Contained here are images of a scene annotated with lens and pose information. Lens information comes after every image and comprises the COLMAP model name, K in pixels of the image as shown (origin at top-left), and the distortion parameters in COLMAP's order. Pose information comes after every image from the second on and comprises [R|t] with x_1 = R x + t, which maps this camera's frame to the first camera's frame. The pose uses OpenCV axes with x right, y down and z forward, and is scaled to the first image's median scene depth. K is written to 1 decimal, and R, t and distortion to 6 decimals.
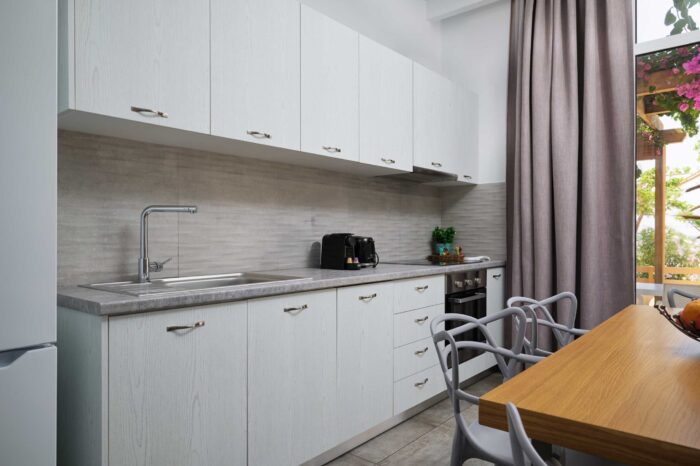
lens RADIAL K [[472.8, 0, 350.0], [0, 472.8, 233.0], [0, 0, 1]] dist [0.004422, 0.000760]
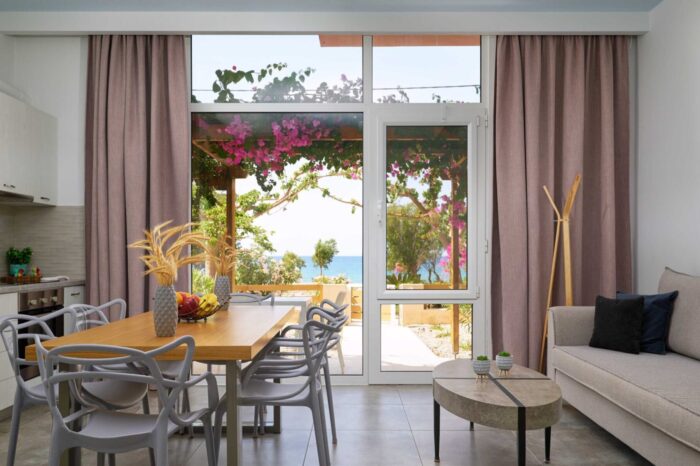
lens RADIAL K [[579.5, 0, 349.3], [0, 579.5, 257.2], [0, 0, 1]] dist [0.027867, -0.005064]
pose [[0.770281, -0.003378, 0.637696, -0.056956], [-0.001595, 0.999973, 0.007223, -0.002830], [-0.637703, -0.006581, 0.770254, -0.449098]]
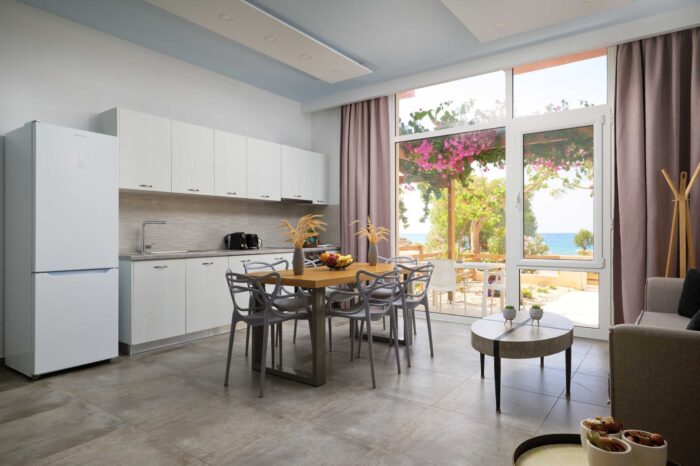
lens RADIAL K [[425.1, 0, 350.0], [0, 425.1, 233.0], [0, 0, 1]] dist [0.004560, 0.001610]
pose [[0.997473, -0.004168, 0.070930, 0.286222], [0.003855, 0.999982, 0.004551, -0.002552], [-0.070947, -0.004266, 0.997471, -0.766864]]
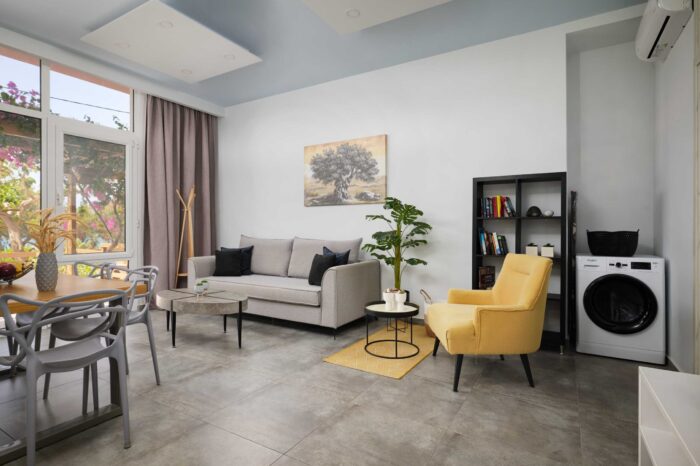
lens RADIAL K [[364.8, 0, 350.0], [0, 364.8, 233.0], [0, 0, 1]] dist [-0.001579, -0.000157]
pose [[-0.160508, -0.010600, 0.986978, -0.450233], [-0.003576, 0.999942, 0.010158, -0.000529], [-0.987028, -0.001899, -0.160537, -0.127584]]
